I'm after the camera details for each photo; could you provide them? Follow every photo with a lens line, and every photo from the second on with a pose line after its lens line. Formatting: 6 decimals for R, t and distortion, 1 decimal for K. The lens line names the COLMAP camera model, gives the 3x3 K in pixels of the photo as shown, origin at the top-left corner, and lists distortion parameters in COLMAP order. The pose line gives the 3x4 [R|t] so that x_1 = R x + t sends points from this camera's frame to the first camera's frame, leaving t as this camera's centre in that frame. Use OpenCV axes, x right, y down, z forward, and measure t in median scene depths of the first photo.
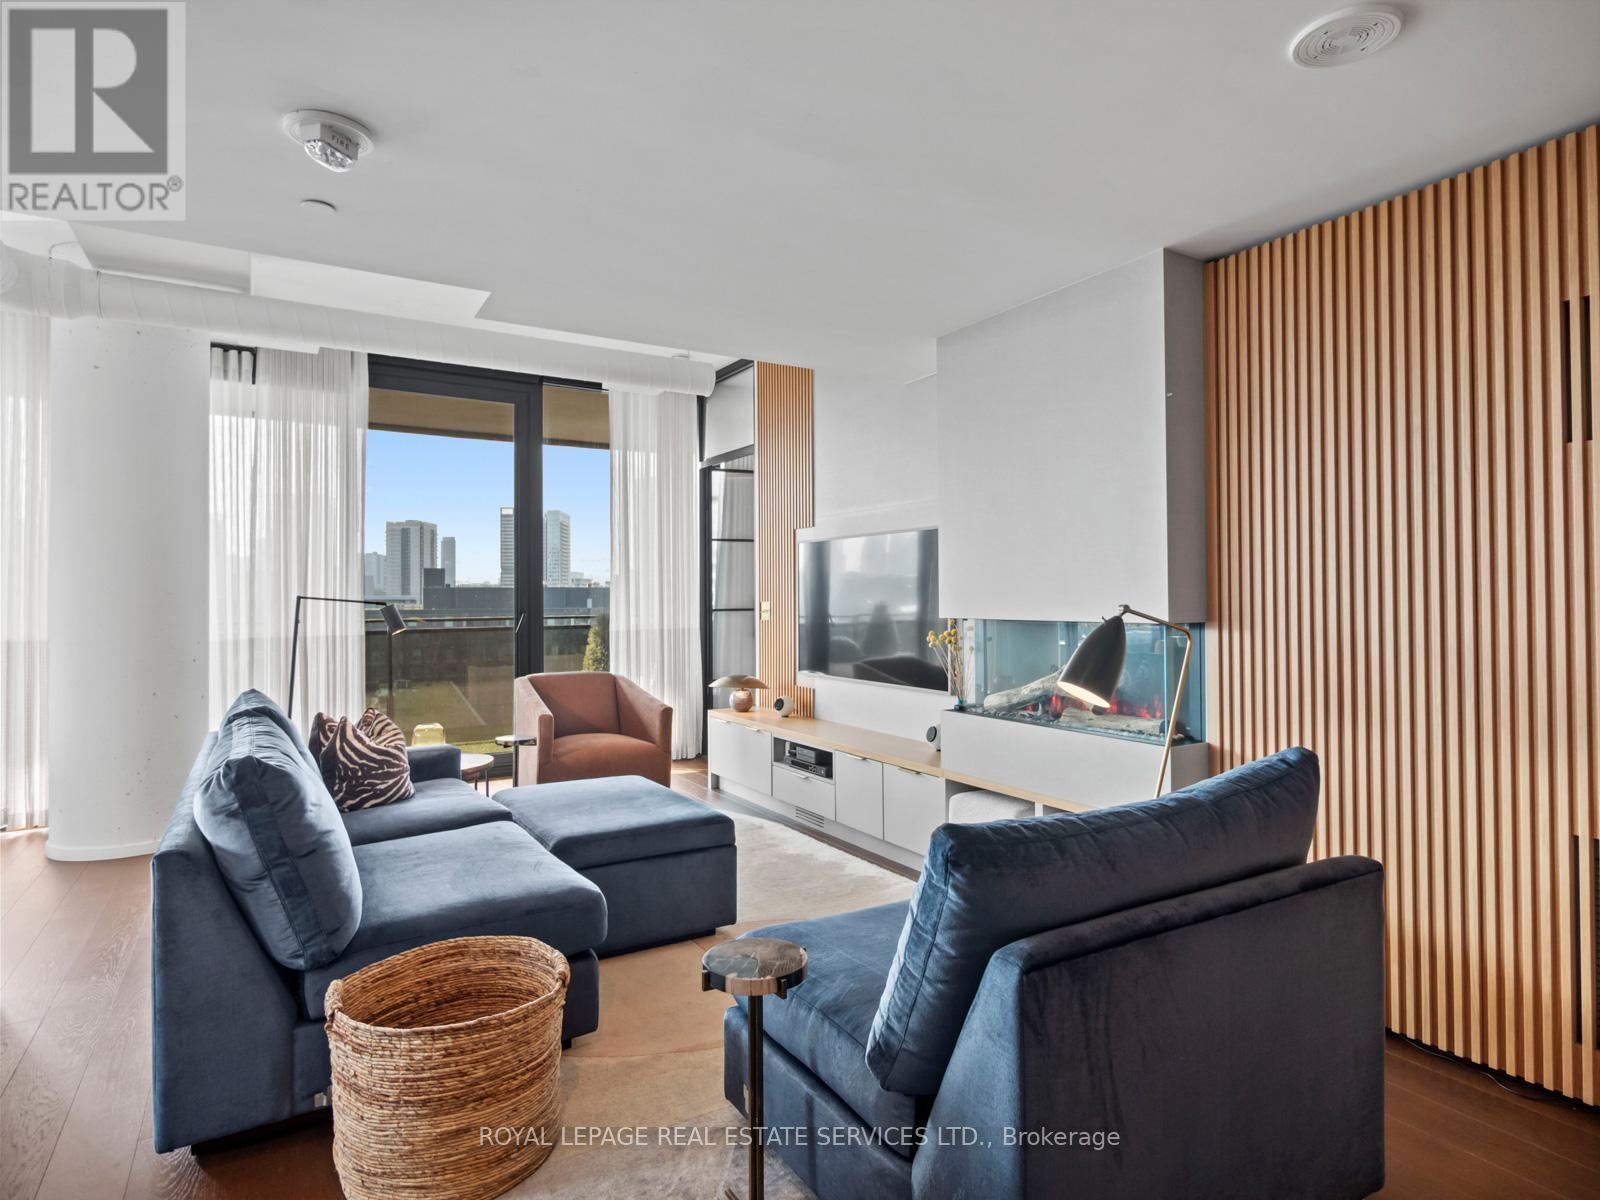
lens RADIAL K [[858.0, 0, 810.1], [0, 858.0, 587.5], [0, 0, 1]] dist [-0.006012, -0.002691]
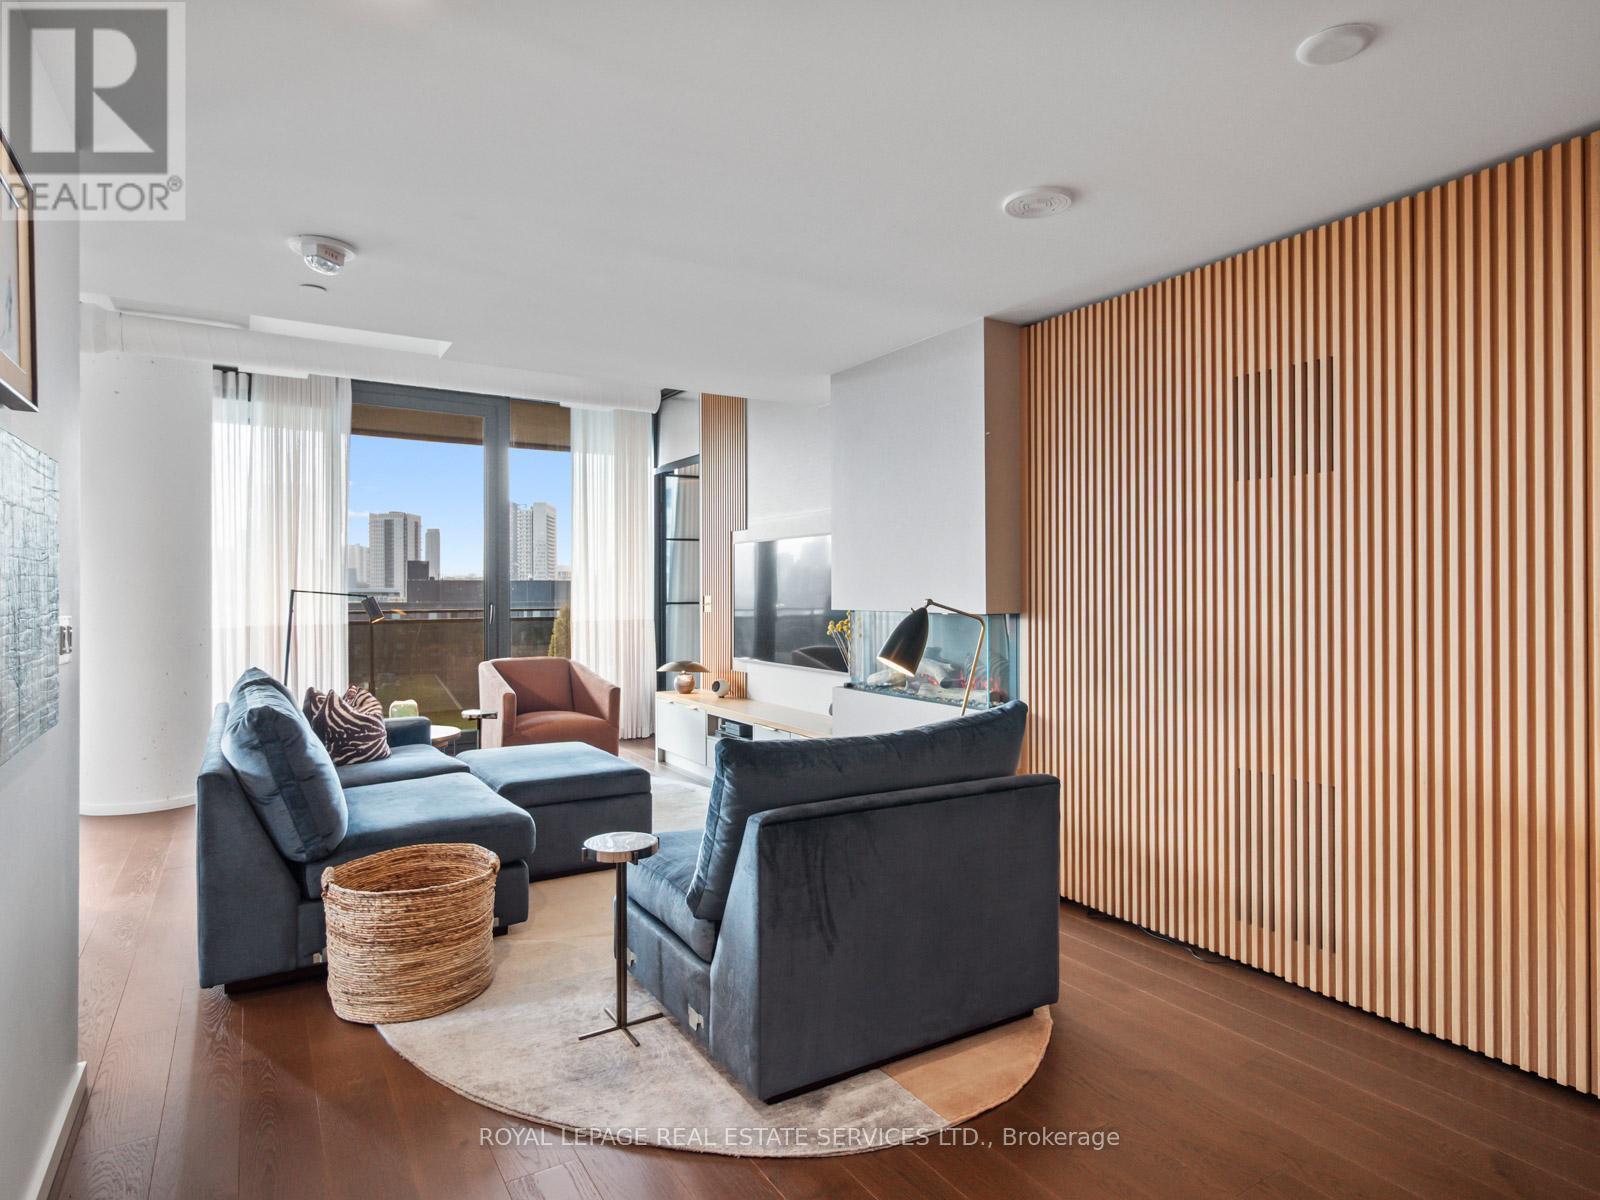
lens RADIAL K [[858.0, 0, 804.4], [0, 858.0, 588.6], [0, 0, 1]] dist [-0.006012, -0.002691]
pose [[0.999937, 0.003360, 0.010692, 0.119154], [-0.003447, 0.999961, 0.008091, -0.004214], [-0.010664, -0.008127, 0.999910, -0.233858]]
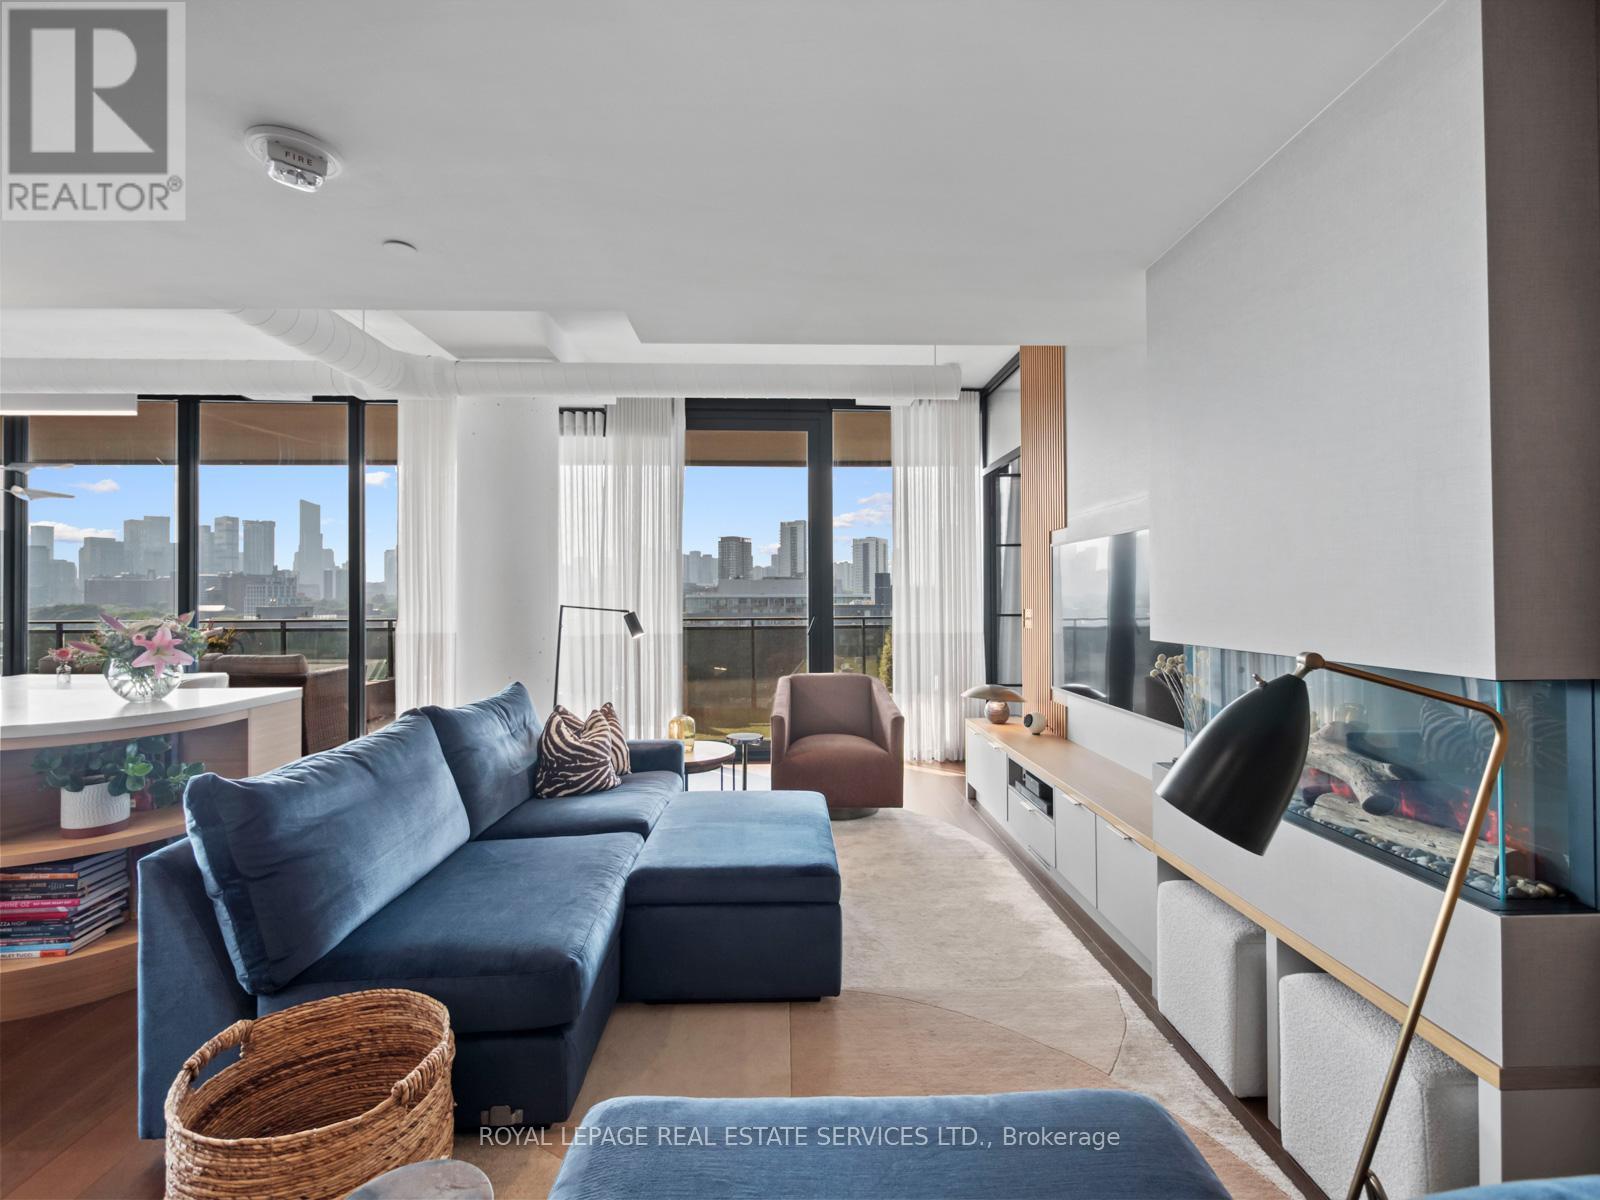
lens RADIAL K [[712.6, 0, 805.5], [0, 712.6, 591.6], [0, 0, 1]] dist [-0.001665, -0.000599]
pose [[0.871348, -0.002080, -0.490662, 0.231770], [0.004763, 0.999980, 0.004220, -0.014050], [0.490643, -0.006015, 0.871340, 0.365033]]
